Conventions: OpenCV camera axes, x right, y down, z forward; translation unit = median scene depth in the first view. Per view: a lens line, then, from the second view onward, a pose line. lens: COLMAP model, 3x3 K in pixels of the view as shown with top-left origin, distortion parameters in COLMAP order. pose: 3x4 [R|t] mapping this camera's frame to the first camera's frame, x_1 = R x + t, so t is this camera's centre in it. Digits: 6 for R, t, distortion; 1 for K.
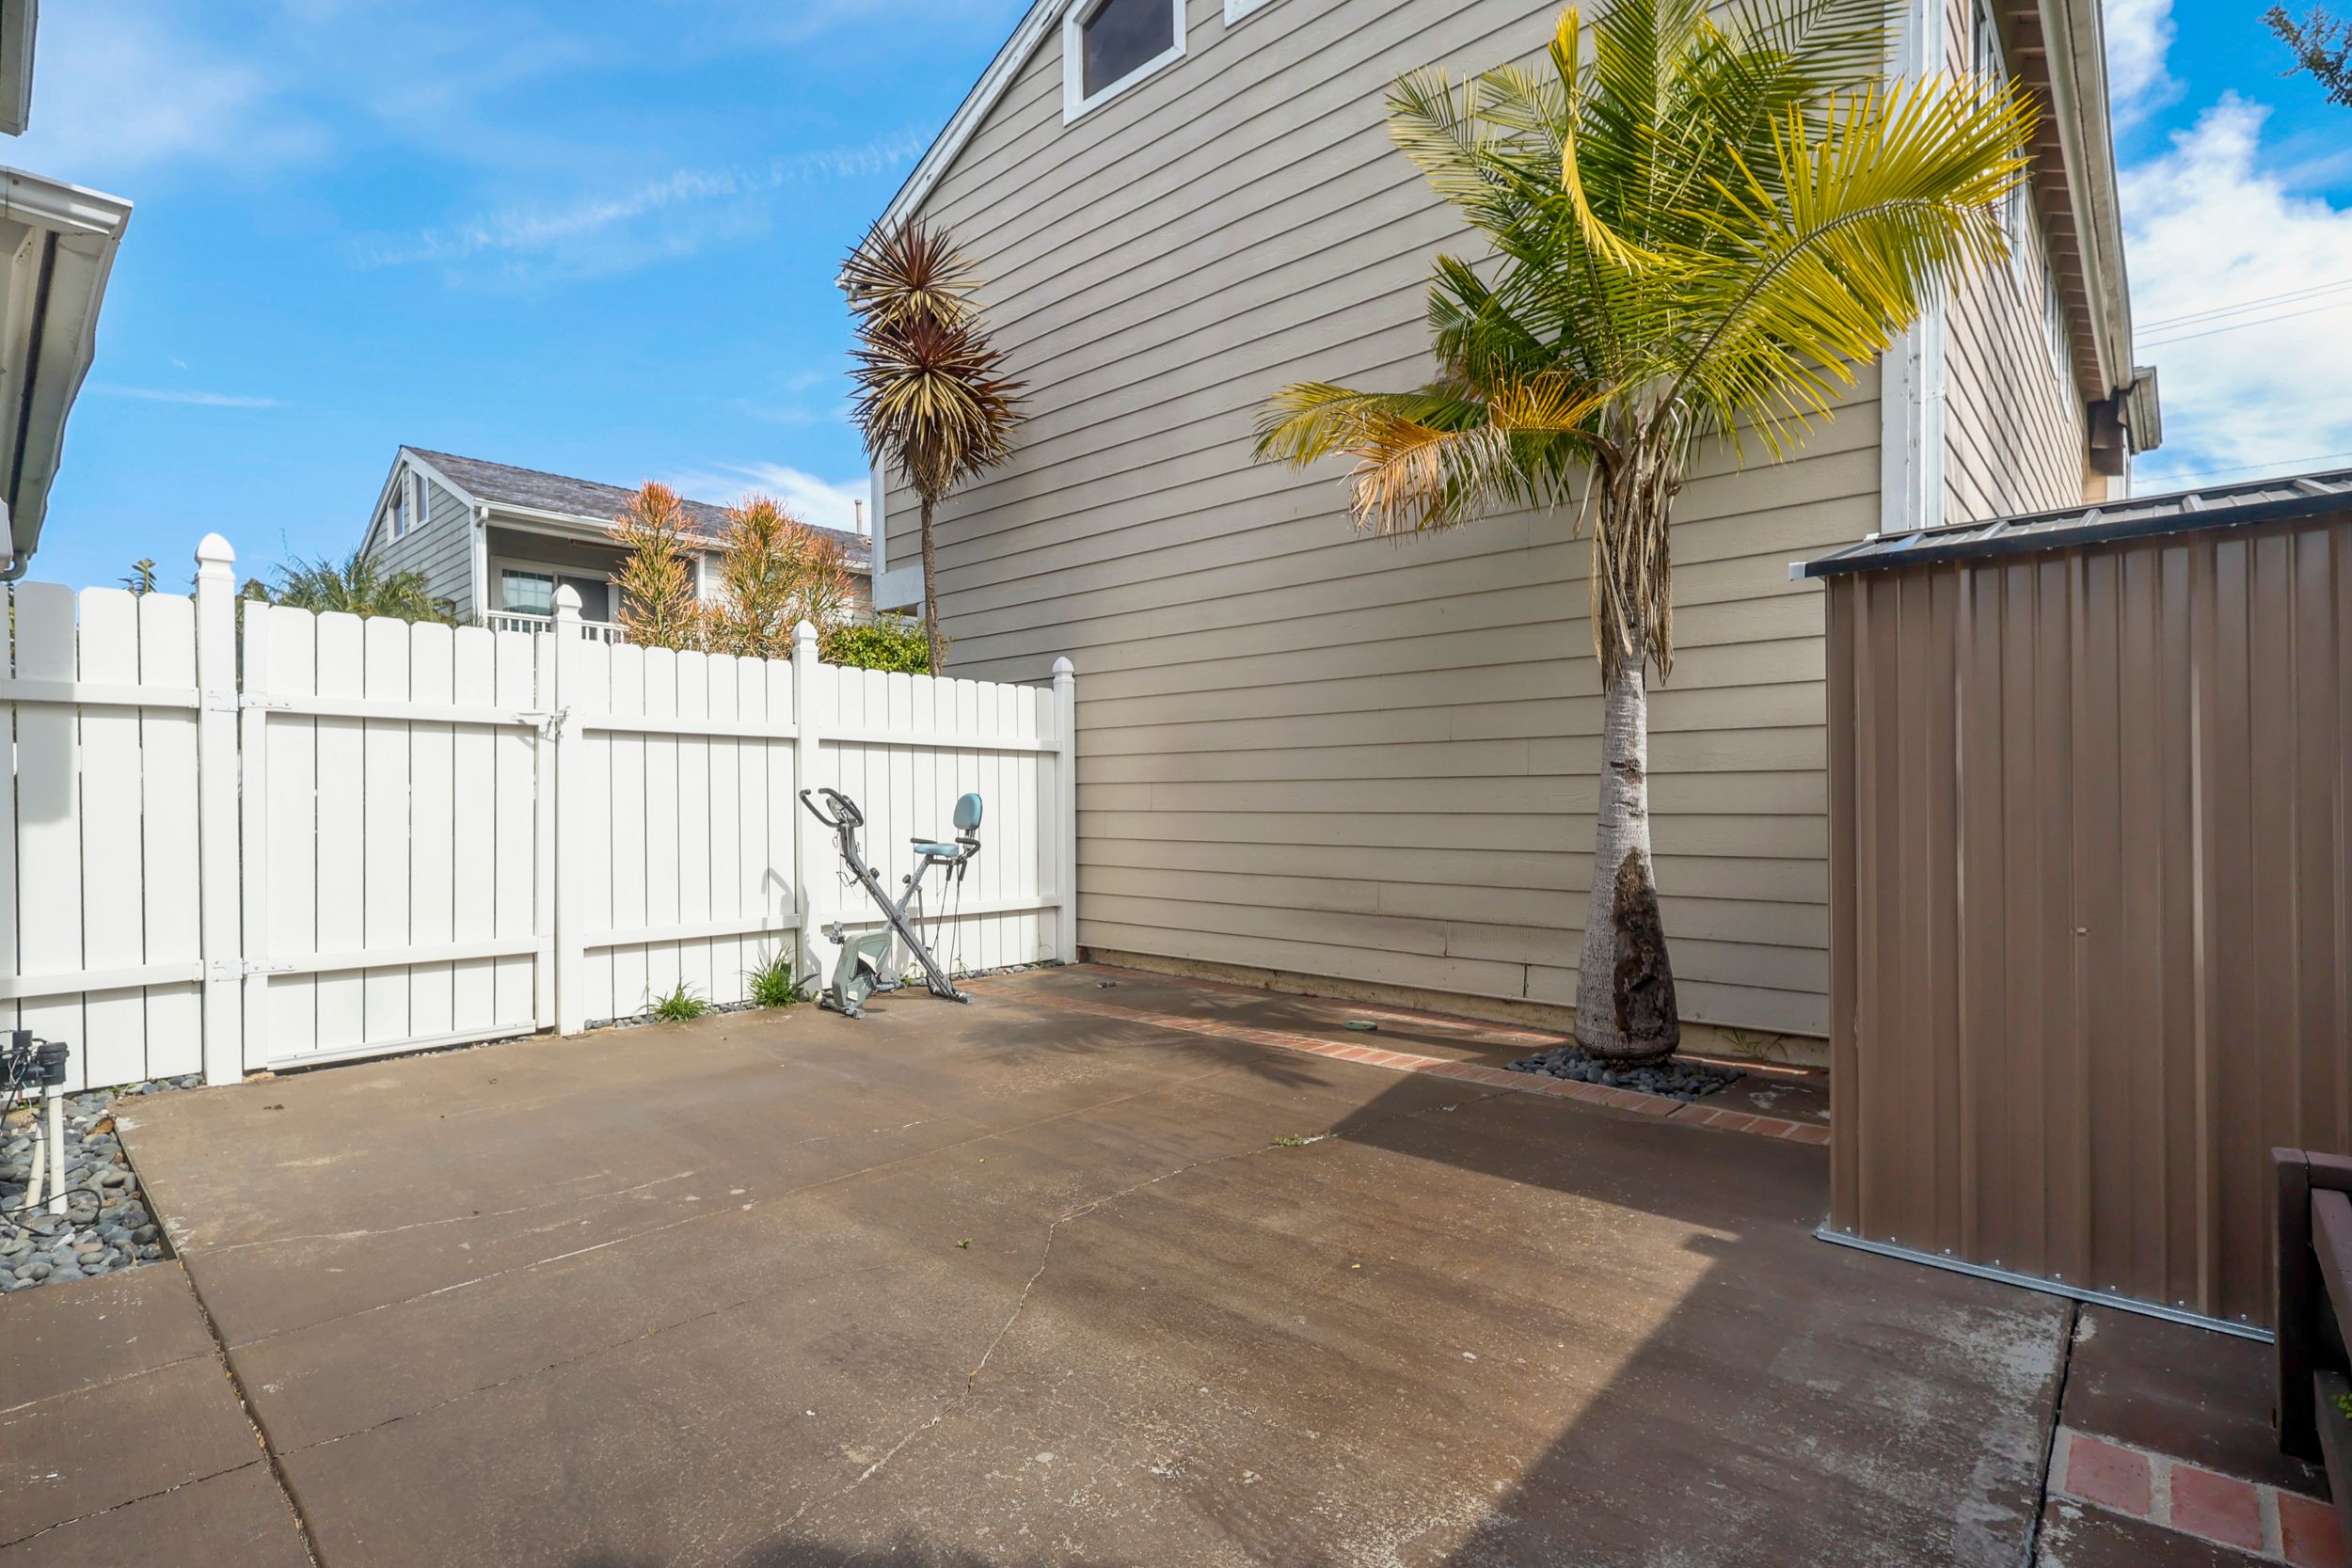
lens RADIAL K [[1096.4, 0, 1176.0], [0, 1096.4, 784.0], [0, 0, 1]] dist [0.000509, 0.000519]
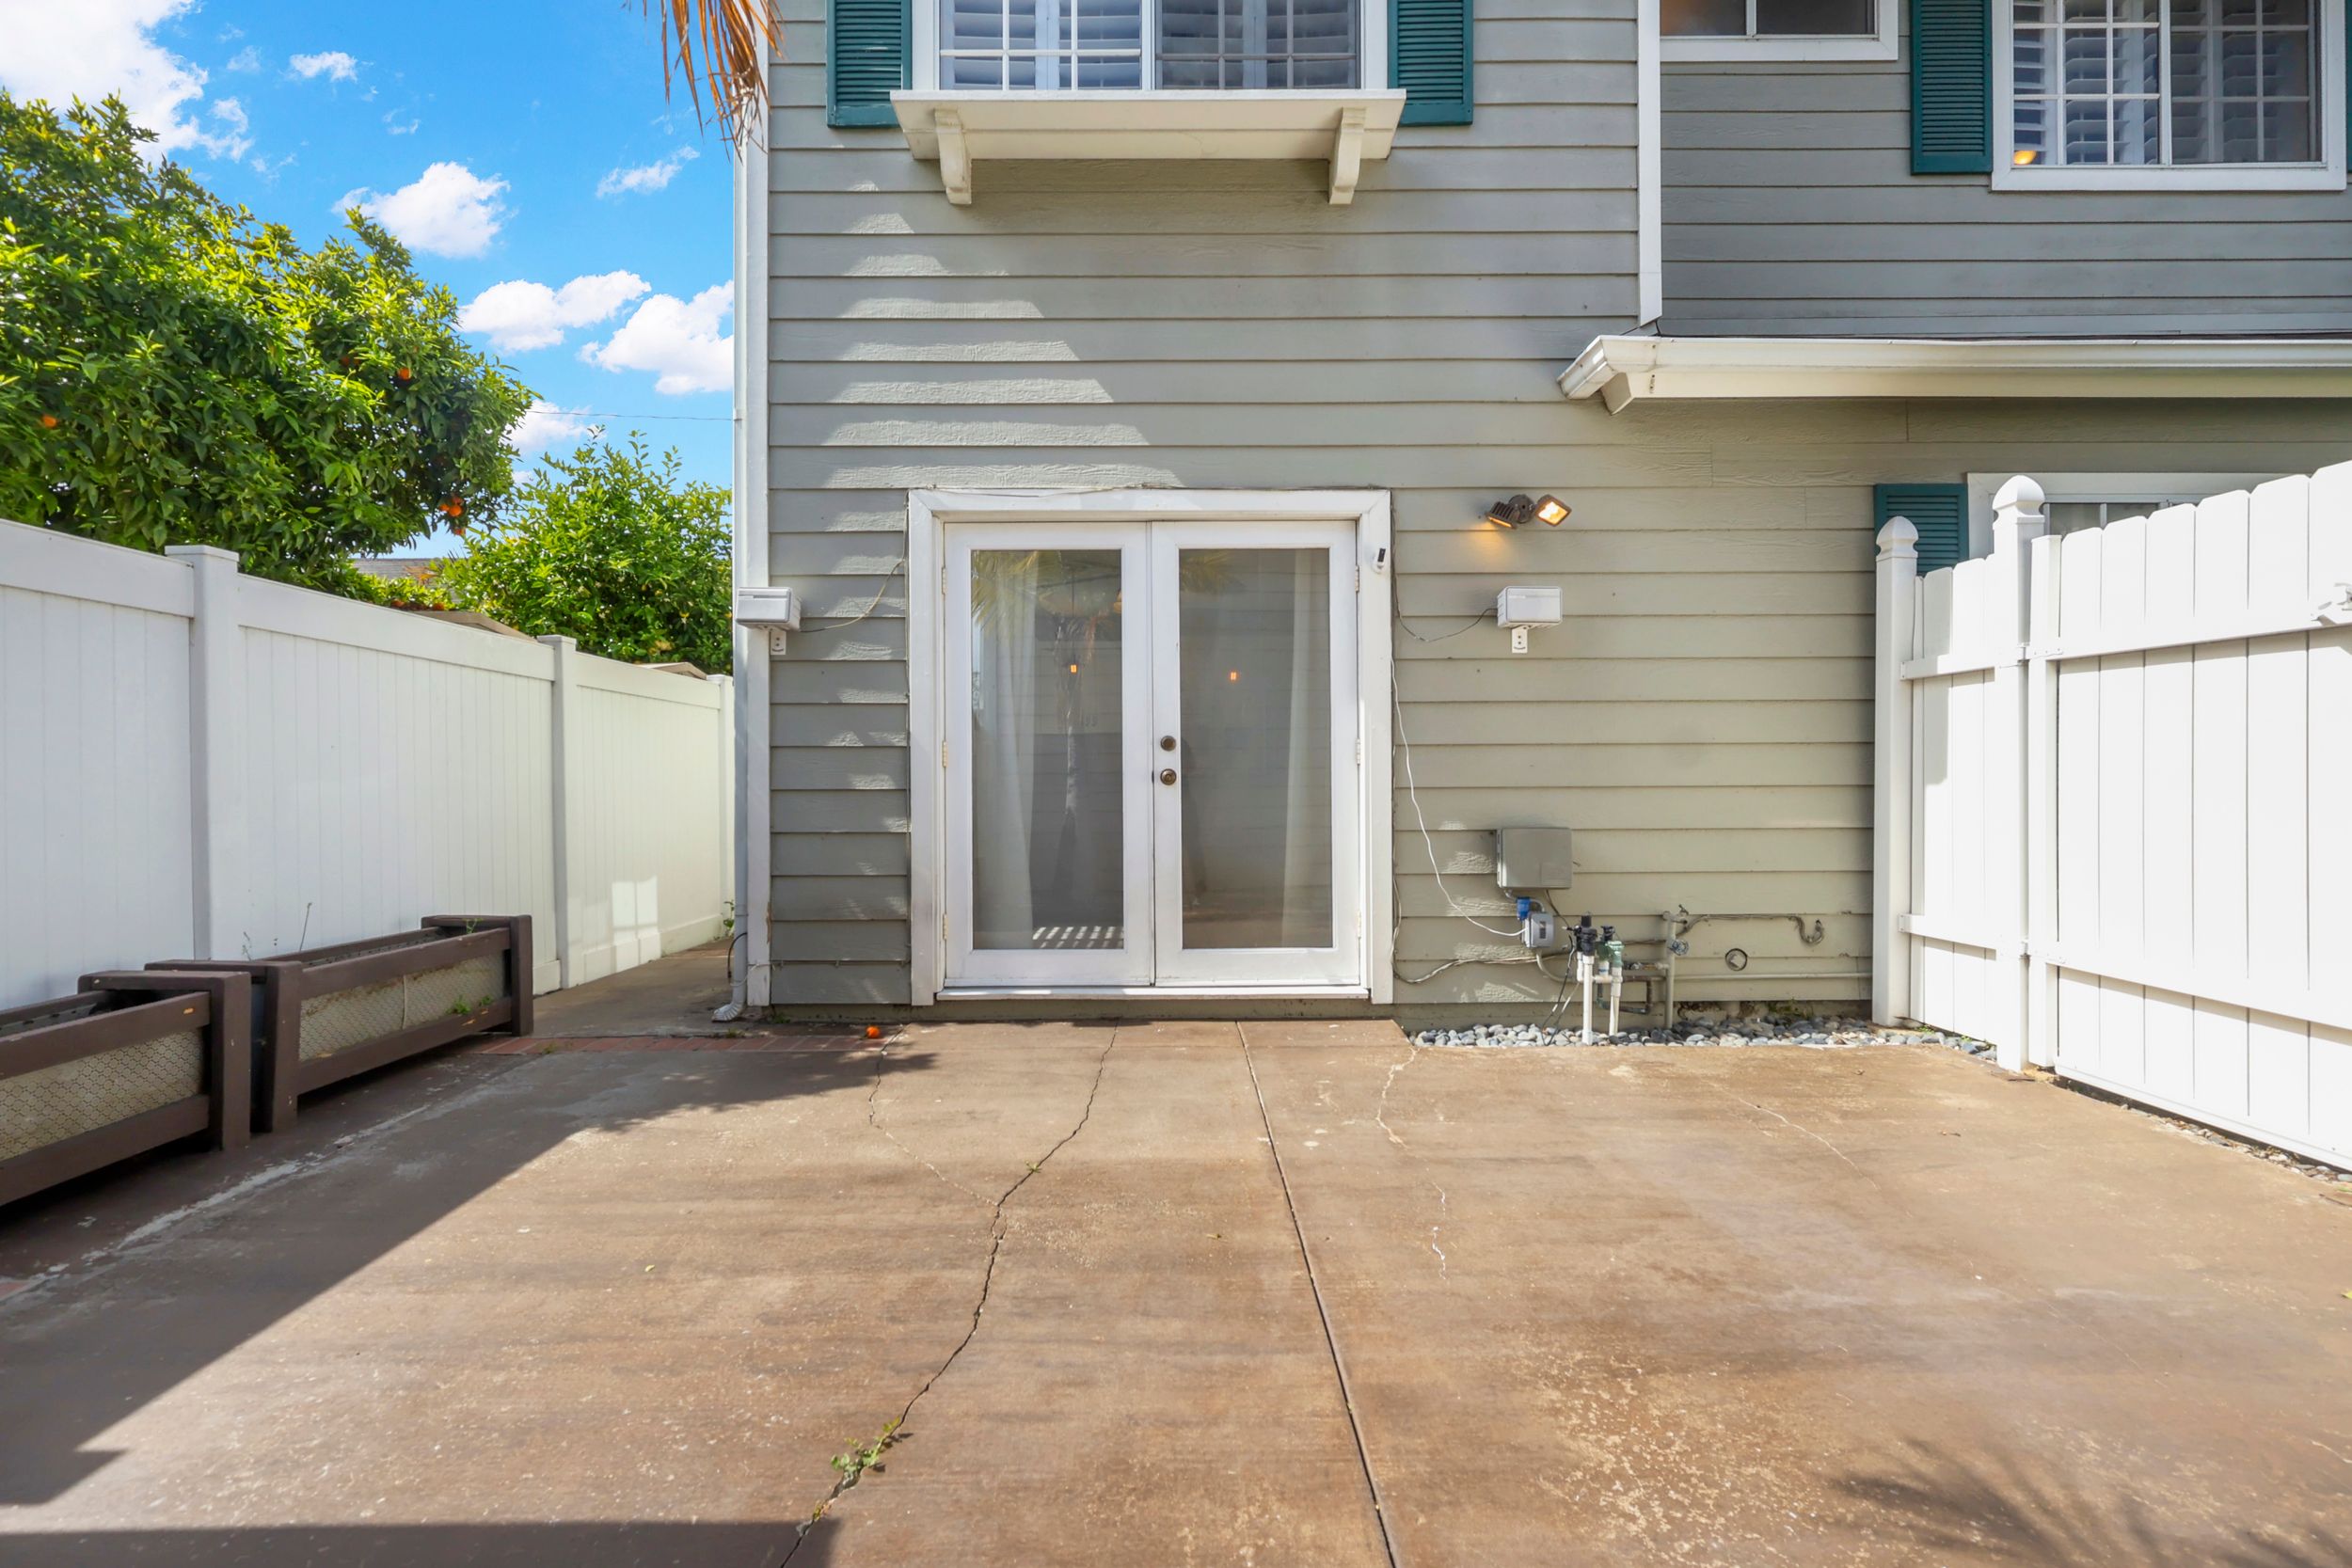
lens RADIAL K [[1096.4, 0, 1176.0], [0, 1096.4, 784.0], [0, 0, 1]] dist [0.000509, 0.000519]
pose [[-0.741499, 0.008044, -0.670906, 0.391462], [0.016639, 0.999841, -0.006403, 0.038443], [0.670748, -0.015911, -0.741515, 1.721275]]
